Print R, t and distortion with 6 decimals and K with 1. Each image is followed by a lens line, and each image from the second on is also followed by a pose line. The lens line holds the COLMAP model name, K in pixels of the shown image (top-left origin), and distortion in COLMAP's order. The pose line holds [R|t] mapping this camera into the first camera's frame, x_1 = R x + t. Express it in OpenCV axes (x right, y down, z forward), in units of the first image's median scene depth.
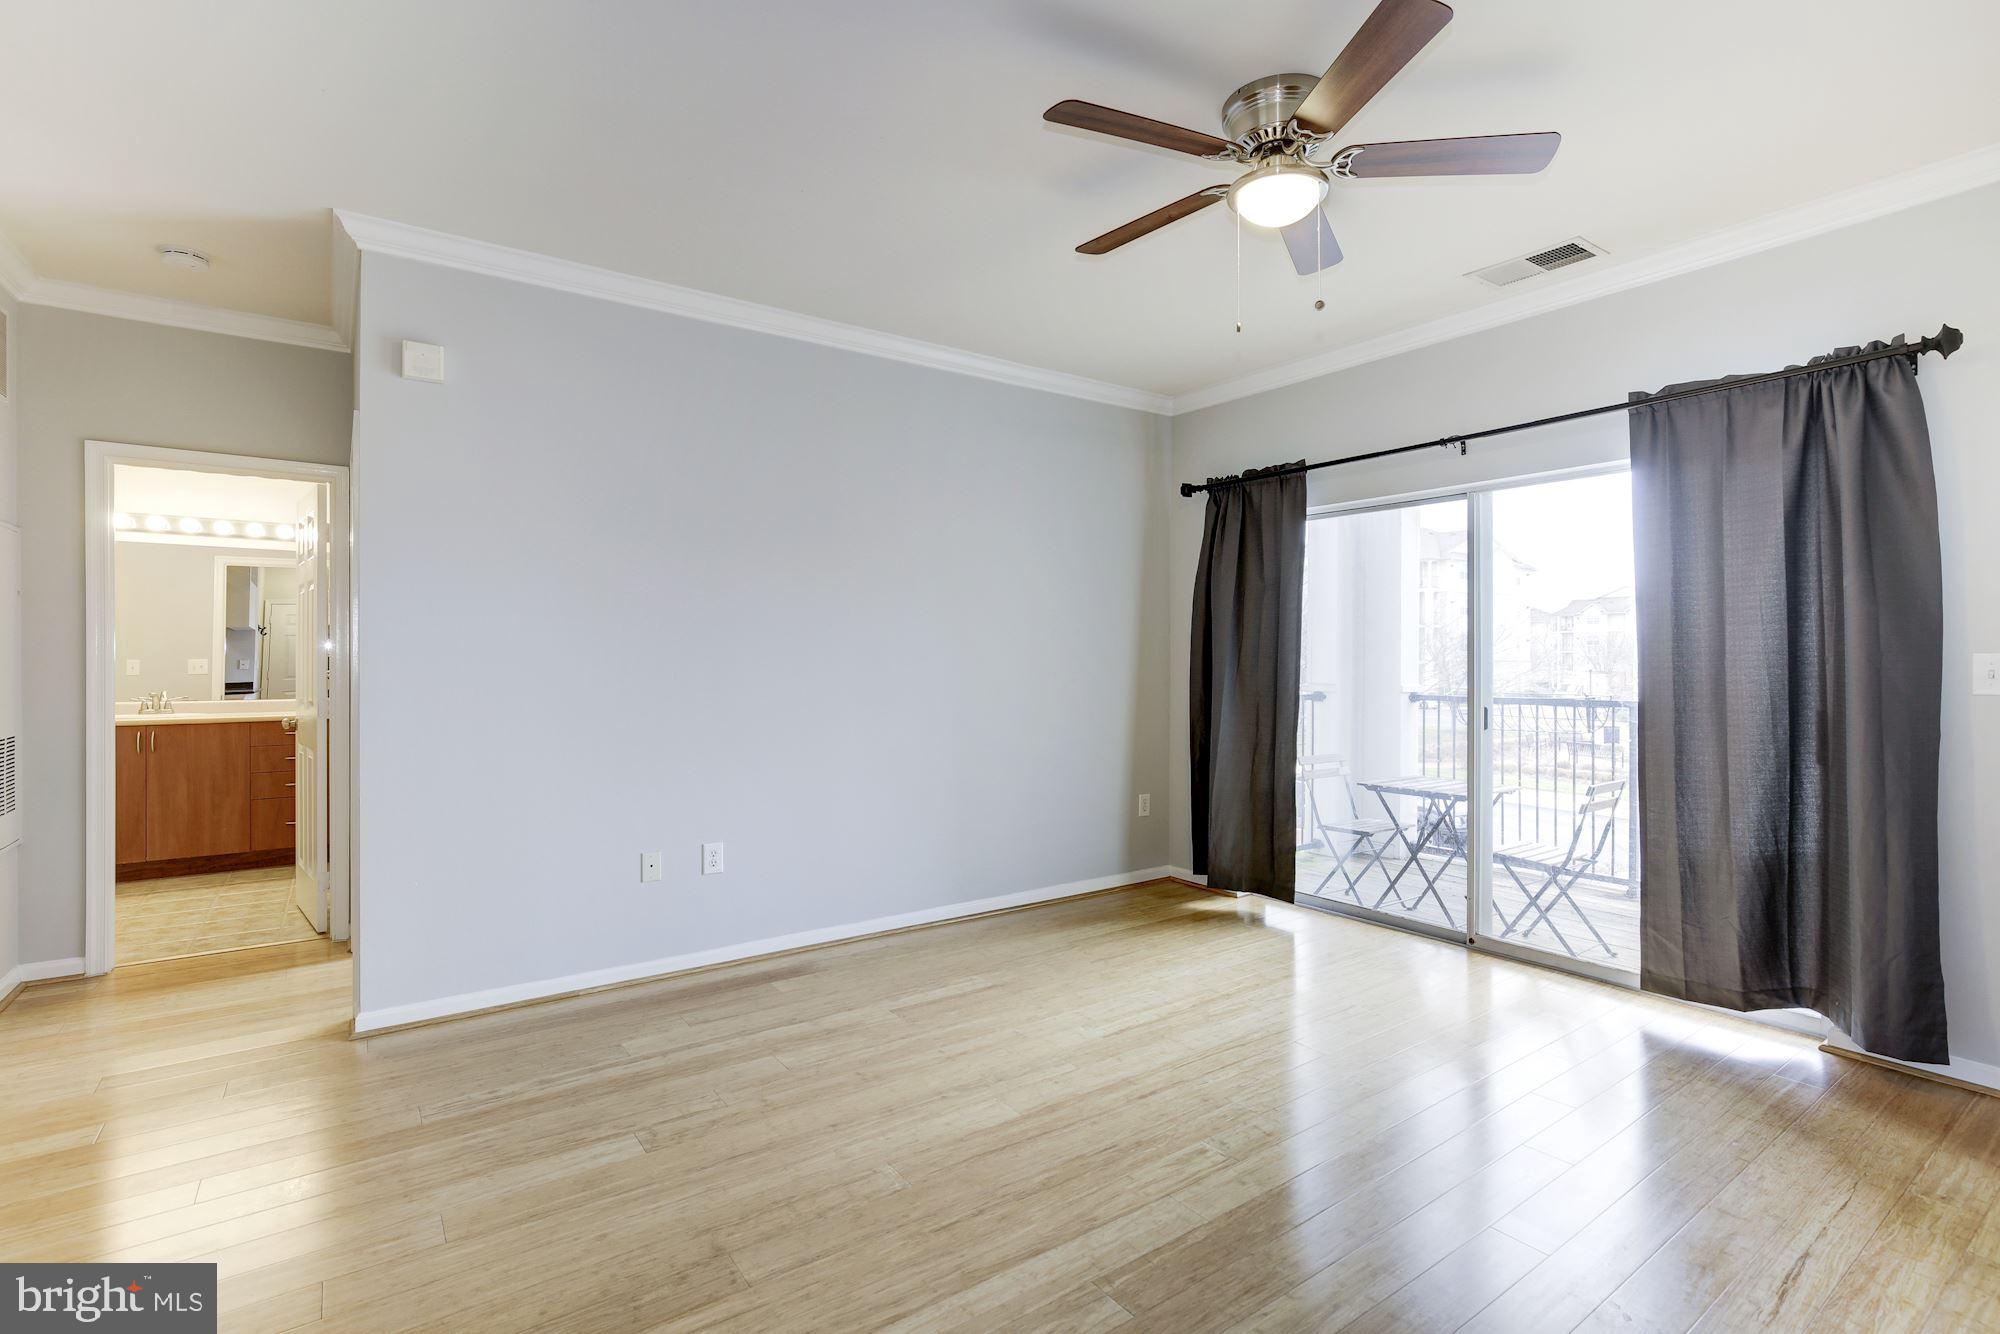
lens RADIAL K [[920.2, 0, 1007.4], [0, 920.2, 658.1], [0, 0, 1]] dist [-0.019078, 0.004014]
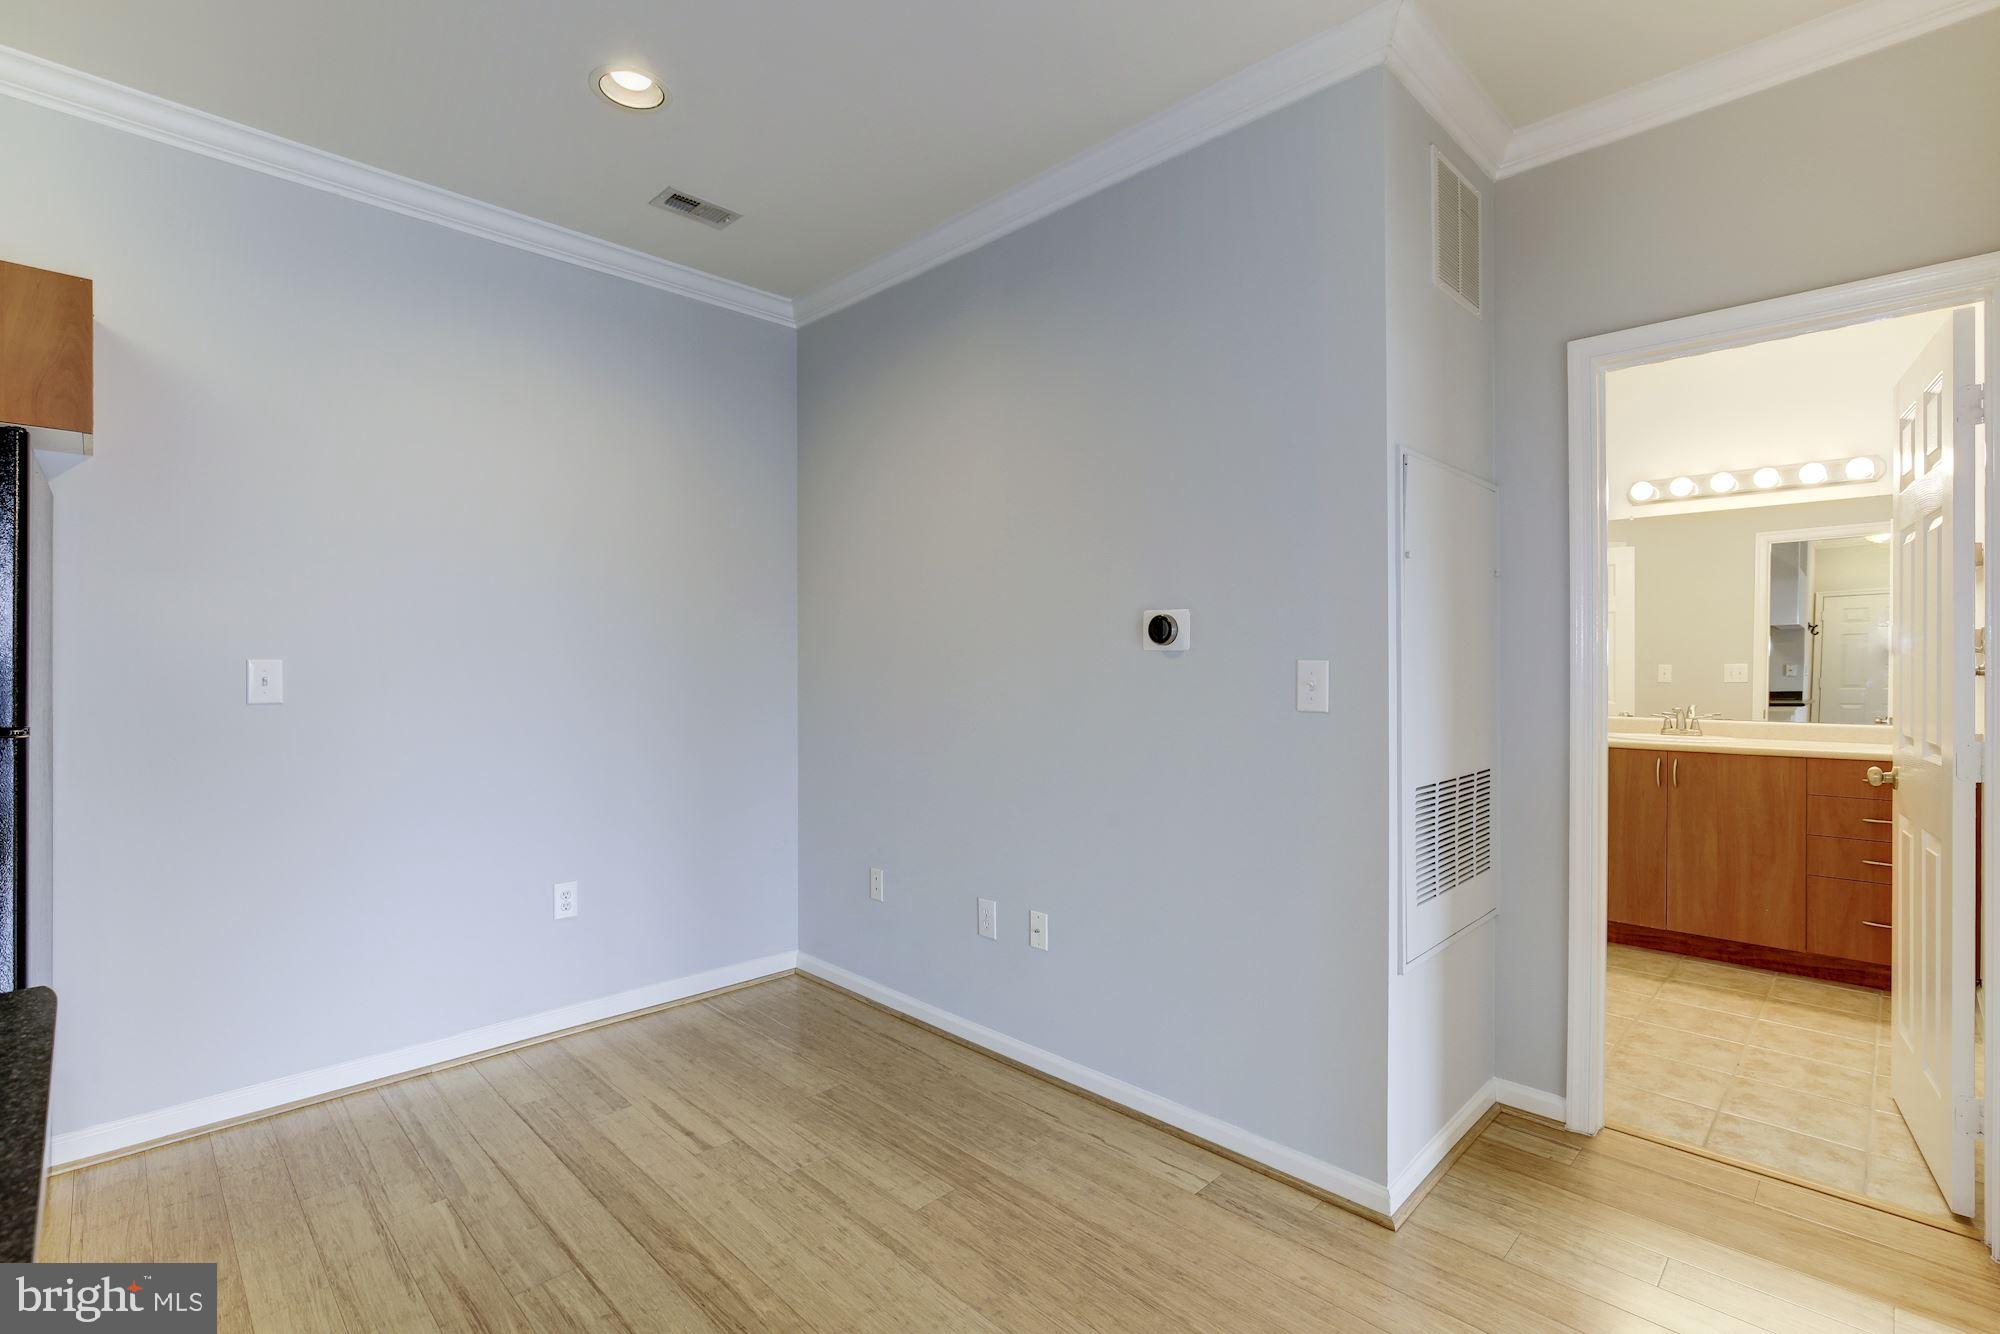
lens RADIAL K [[920.2, 0, 1013.5], [0, 920.2, 672.6], [0, 0, 1]] dist [-0.019078, 0.004014]
pose [[0.167086, 0.005606, -0.985926, -0.374119], [0.005705, 0.999962, 0.006652, -0.000033], [0.985926, -0.006736, 0.167048, 0.432351]]
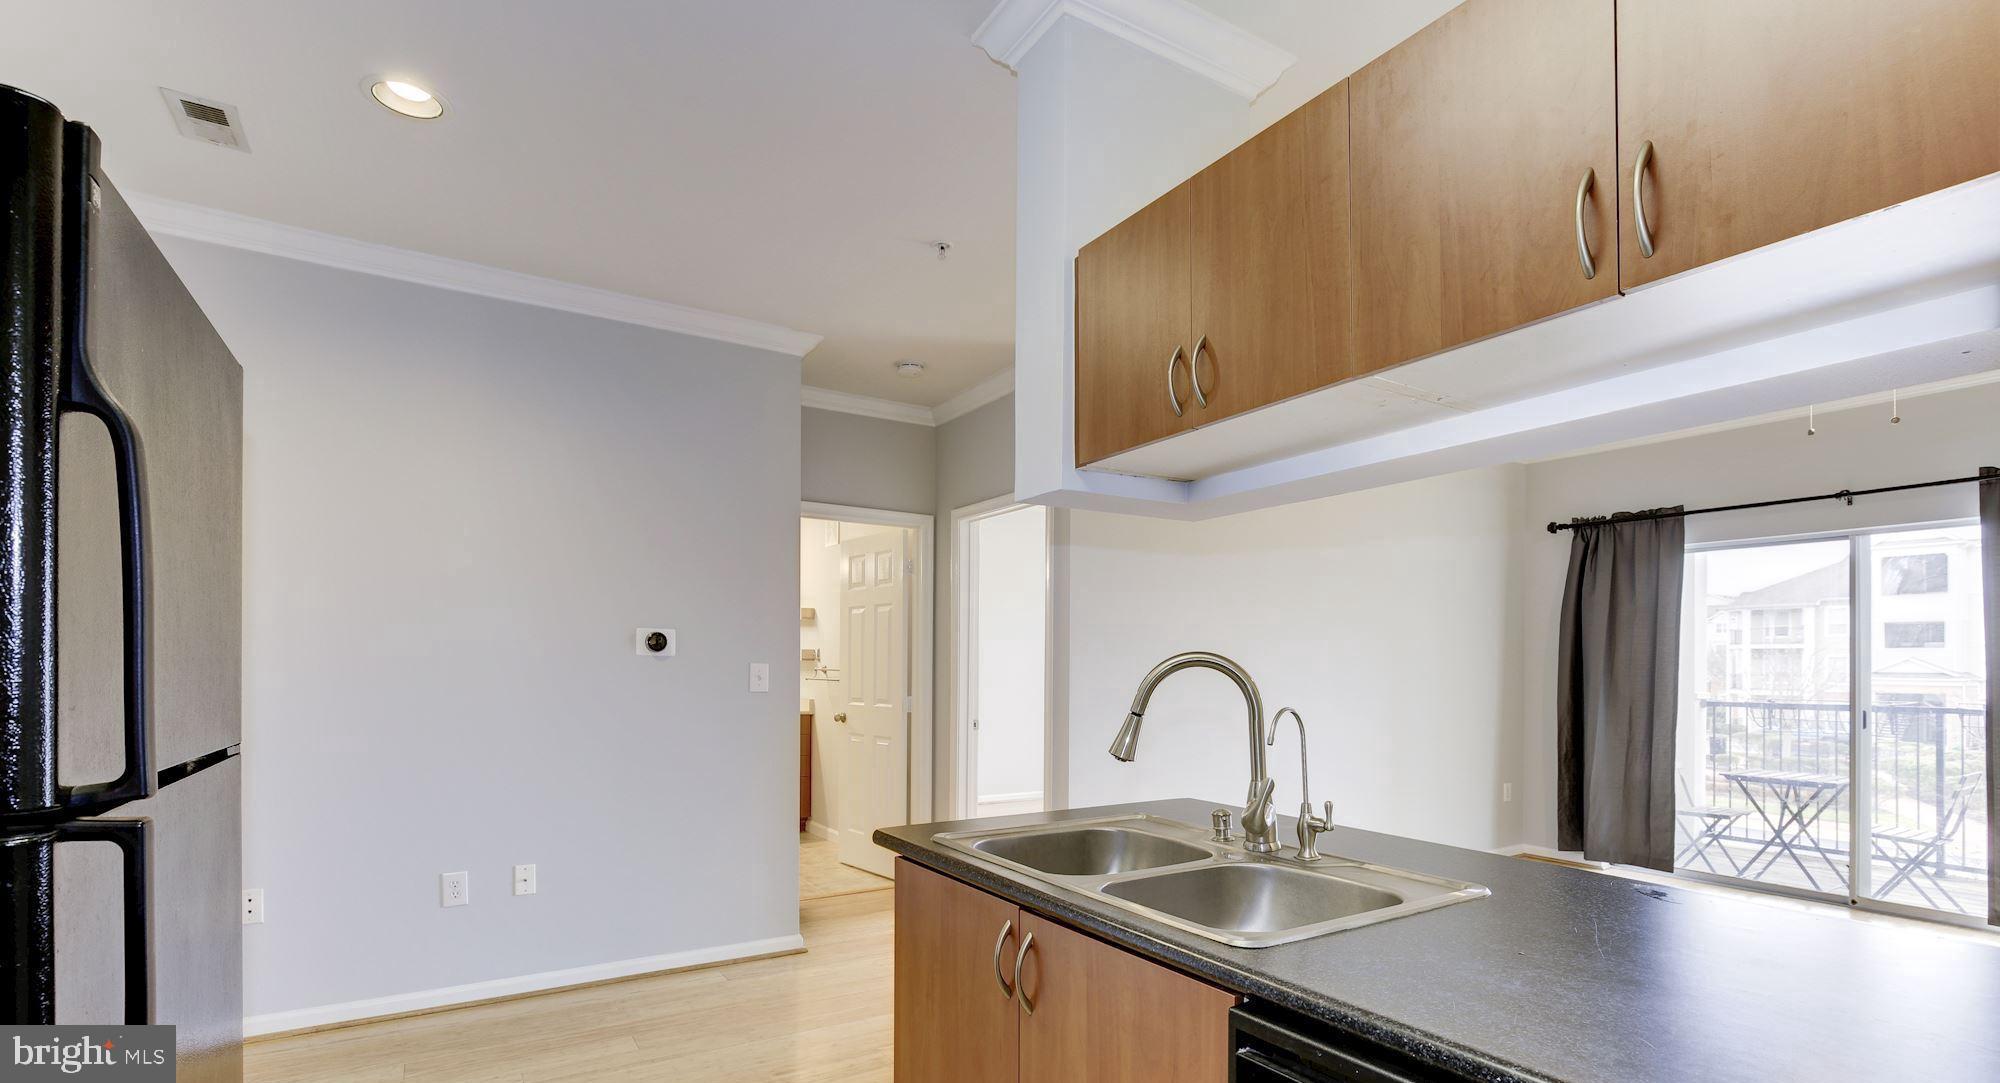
lens RADIAL K [[940.1, 0, 1001.0], [0, 940.1, 660.7], [0, 0, 1]] dist [-0.003465, -0.000077]
pose [[0.998636, 0.004576, -0.052017, -0.574714], [-0.004775, 0.999982, -0.003691, -0.003483], [0.051999, 0.003935, 0.998639, -0.317489]]
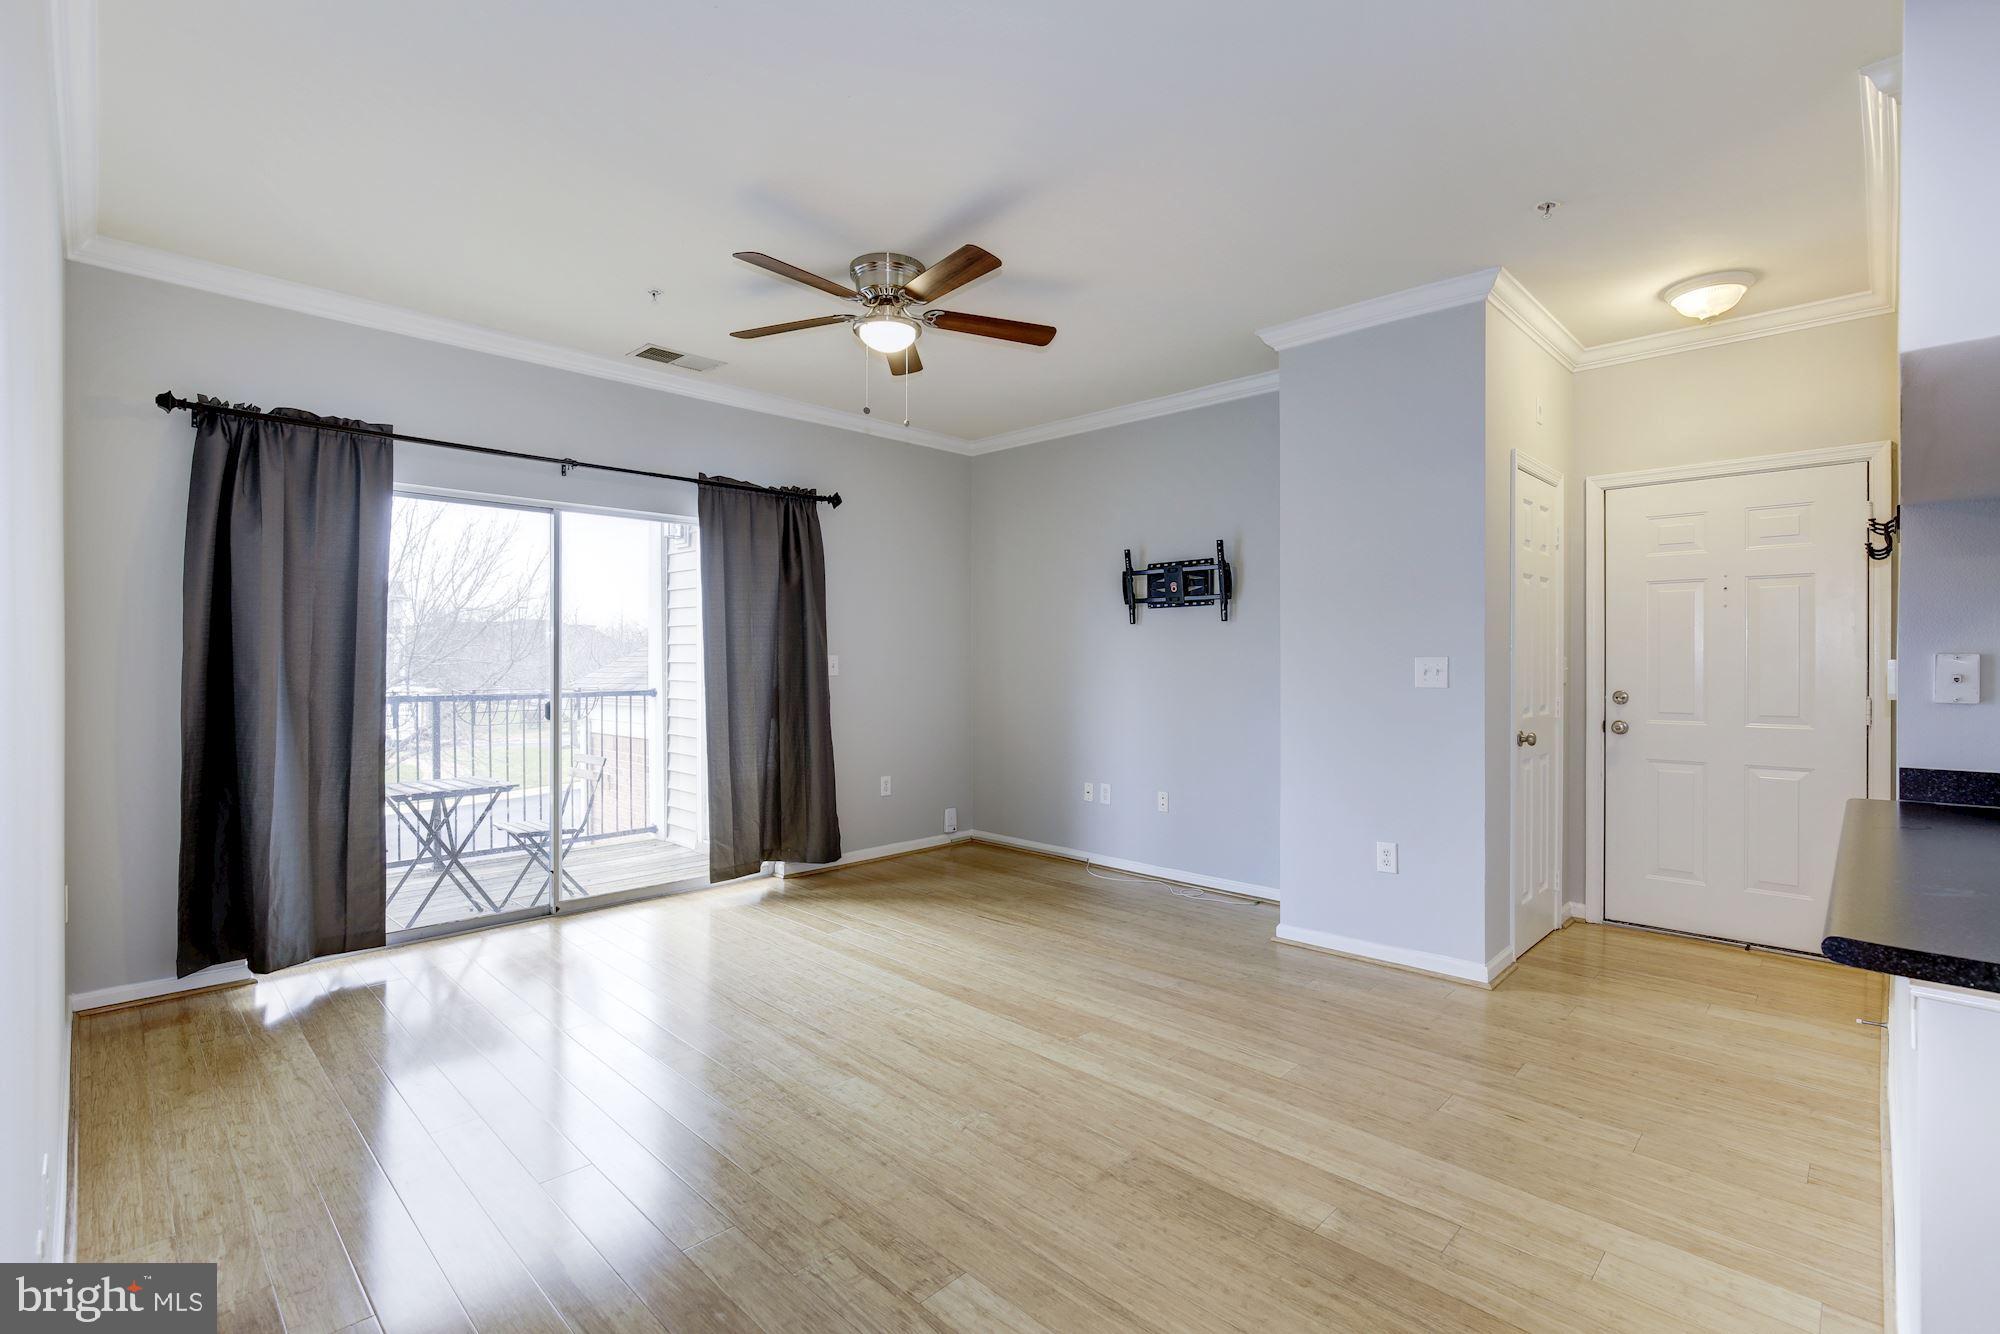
lens RADIAL K [[920.2, 0, 1016.1], [0, 920.2, 662.2], [0, 0, 1]] dist [-0.019078, 0.004014]
pose [[-0.181657, -0.002799, 0.983358, -0.706431], [-0.006115, 0.999980, 0.001717, 0.000520], [-0.983343, -0.005701, -0.181671, 0.653834]]
